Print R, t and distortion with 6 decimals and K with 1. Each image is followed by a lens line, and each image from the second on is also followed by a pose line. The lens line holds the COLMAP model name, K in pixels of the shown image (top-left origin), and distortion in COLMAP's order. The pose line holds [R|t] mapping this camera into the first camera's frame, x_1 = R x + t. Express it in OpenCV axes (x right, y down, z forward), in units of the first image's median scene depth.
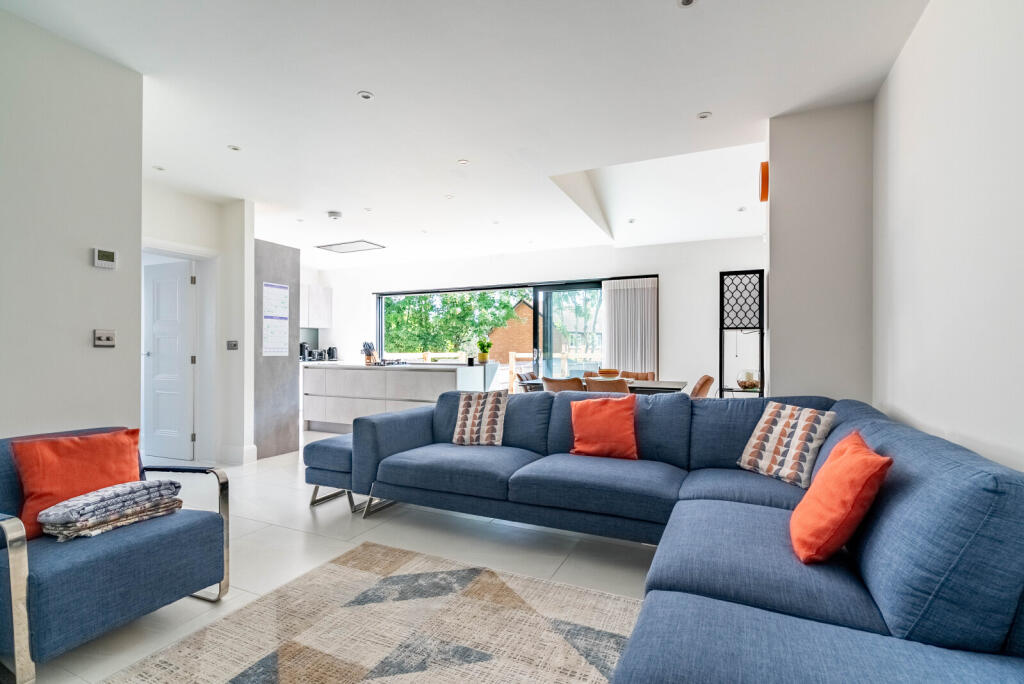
lens RADIAL K [[468.3, 0, 512.0], [0, 468.3, 342.0], [0, 0, 1]] dist [-0.000633, -0.000008]
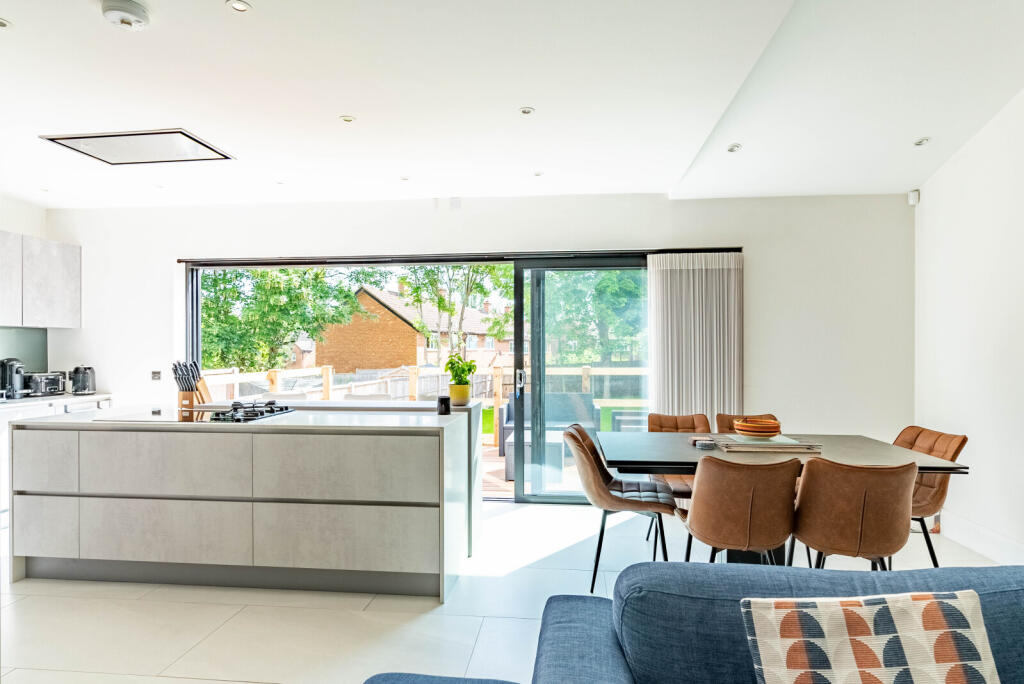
lens RADIAL K [[549.2, 0, 512.0], [0, 549.2, 342.0], [0, 0, 1]] dist [0.016940, -0.000598]
pose [[0.948622, 0.001074, 0.316408, -0.051142], [-0.001637, 0.999998, 0.001512, -0.006057], [-0.316406, -0.001952, 0.948622, 0.110766]]
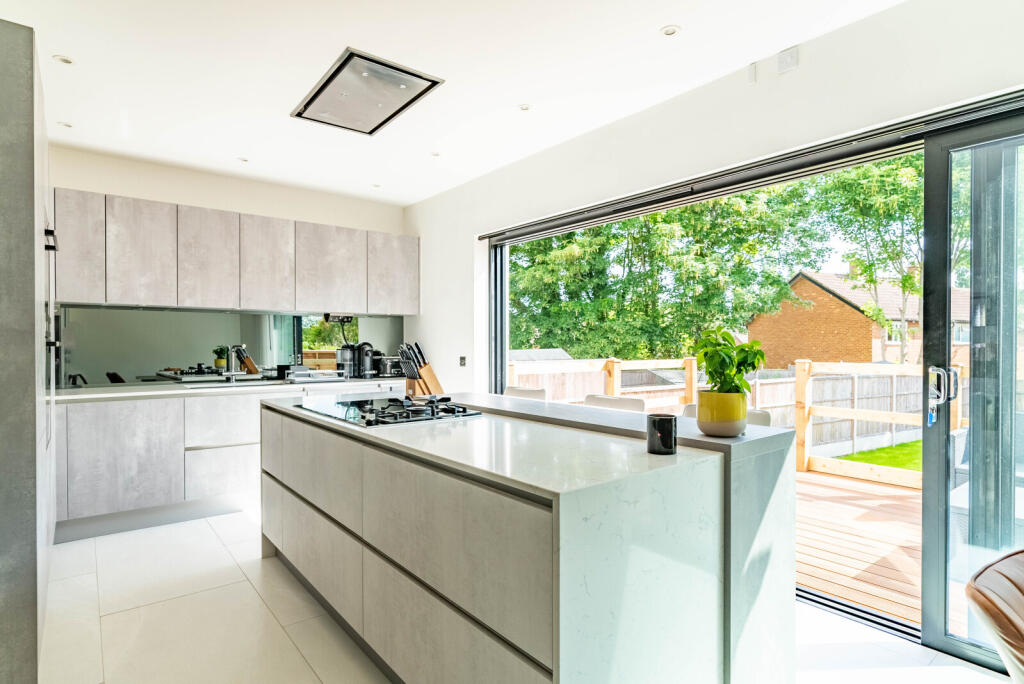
lens RADIAL K [[545.2, 0, 512.0], [0, 545.2, 342.0], [0, 0, 1]] dist [-0.006492, -0.000306]
pose [[0.896455, -0.002373, -0.443128, -0.008933], [0.007129, 0.999933, 0.009068, -0.001369], [0.443077, -0.011288, 0.896412, 0.184410]]
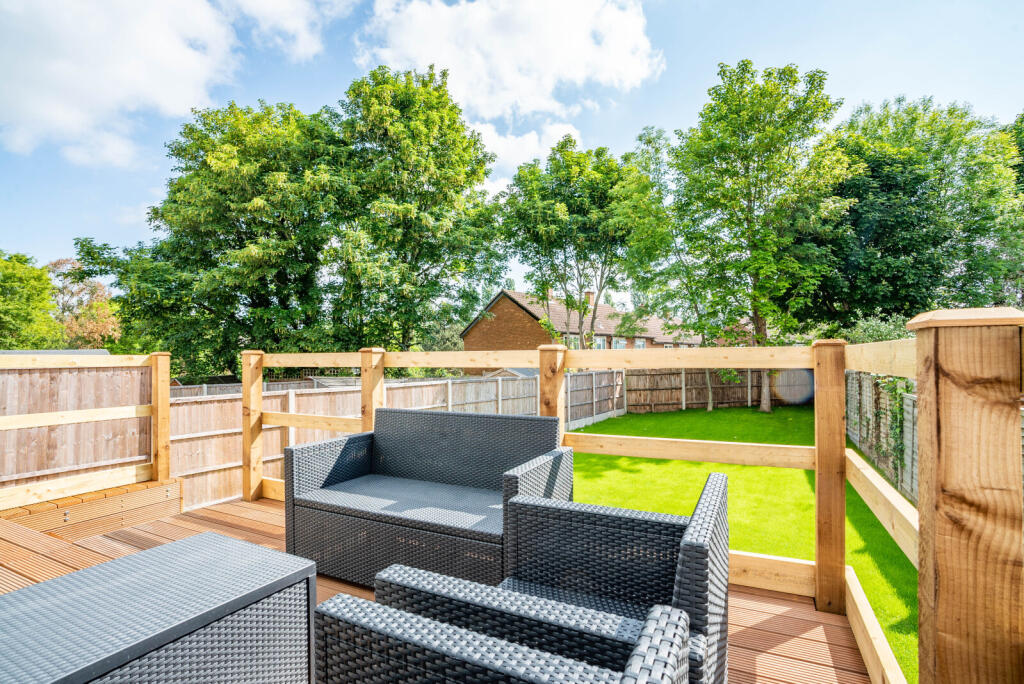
lens RADIAL K [[490.8, 0, 512.0], [0, 490.8, 342.0], [0, 0, 1]] dist [-0.060047, -0.000001]
pose [[0.999536, -0.007616, -0.029506, 0.094749], [0.007149, 0.999848, -0.015905, 0.009906], [0.029623, 0.015686, 0.999438, 0.305907]]
